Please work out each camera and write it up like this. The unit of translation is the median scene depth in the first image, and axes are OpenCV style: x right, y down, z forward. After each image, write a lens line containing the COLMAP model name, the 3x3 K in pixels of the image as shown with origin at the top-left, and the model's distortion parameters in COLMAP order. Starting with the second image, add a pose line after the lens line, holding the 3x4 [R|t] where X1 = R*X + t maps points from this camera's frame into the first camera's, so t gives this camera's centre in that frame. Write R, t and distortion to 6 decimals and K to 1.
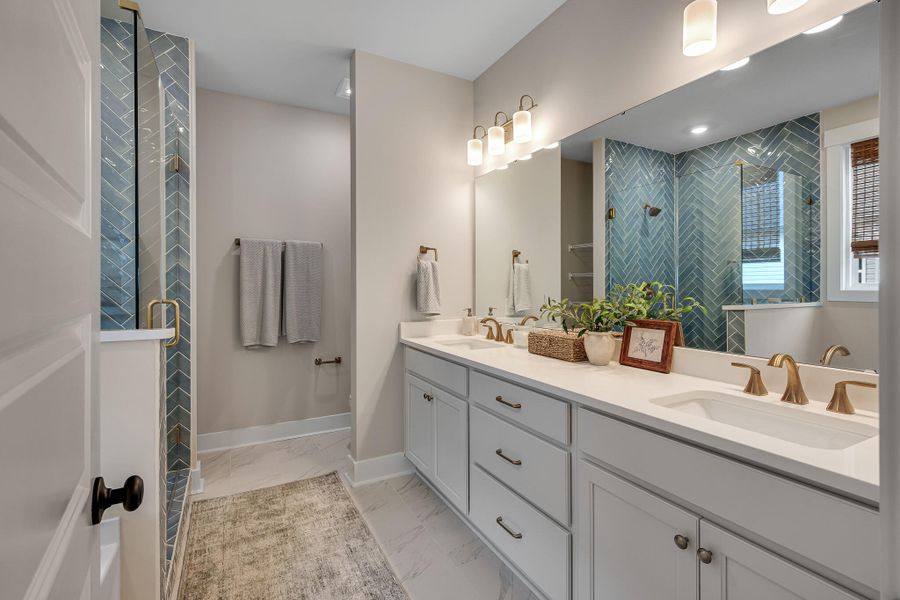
lens RADIAL K [[407.5, 0, 452.6], [0, 407.5, 296.5], [0, 0, 1]] dist [0.001201, 0.000365]
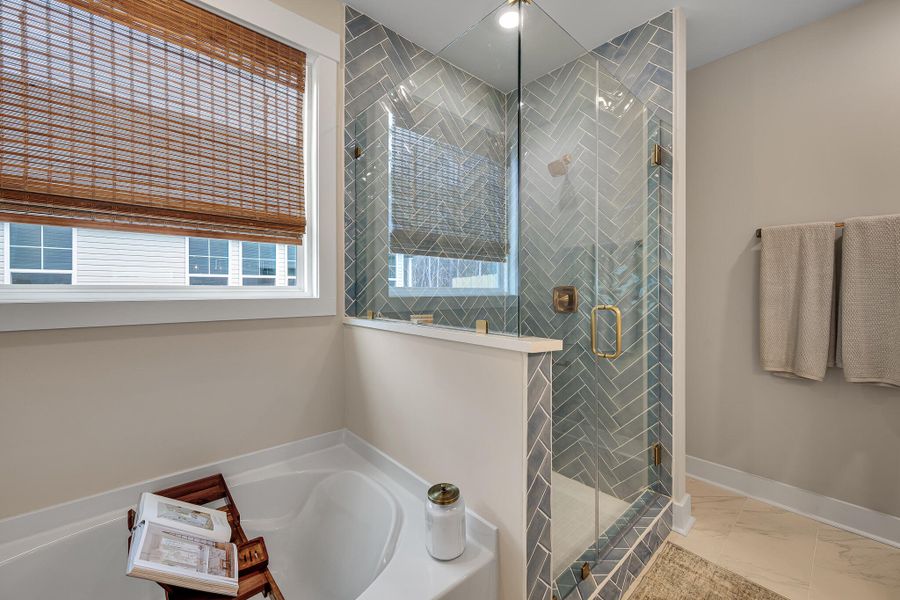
lens RADIAL K [[359.0, 0, 451.4], [0, 359.0, 289.4], [0, 0, 1]] dist [0.003021, 0.000534]
pose [[0.238039, 0.001828, -0.971254, -0.005005], [-0.025932, 0.999654, -0.004474, -0.009661], [0.970909, 0.026251, 0.238004, 0.277249]]
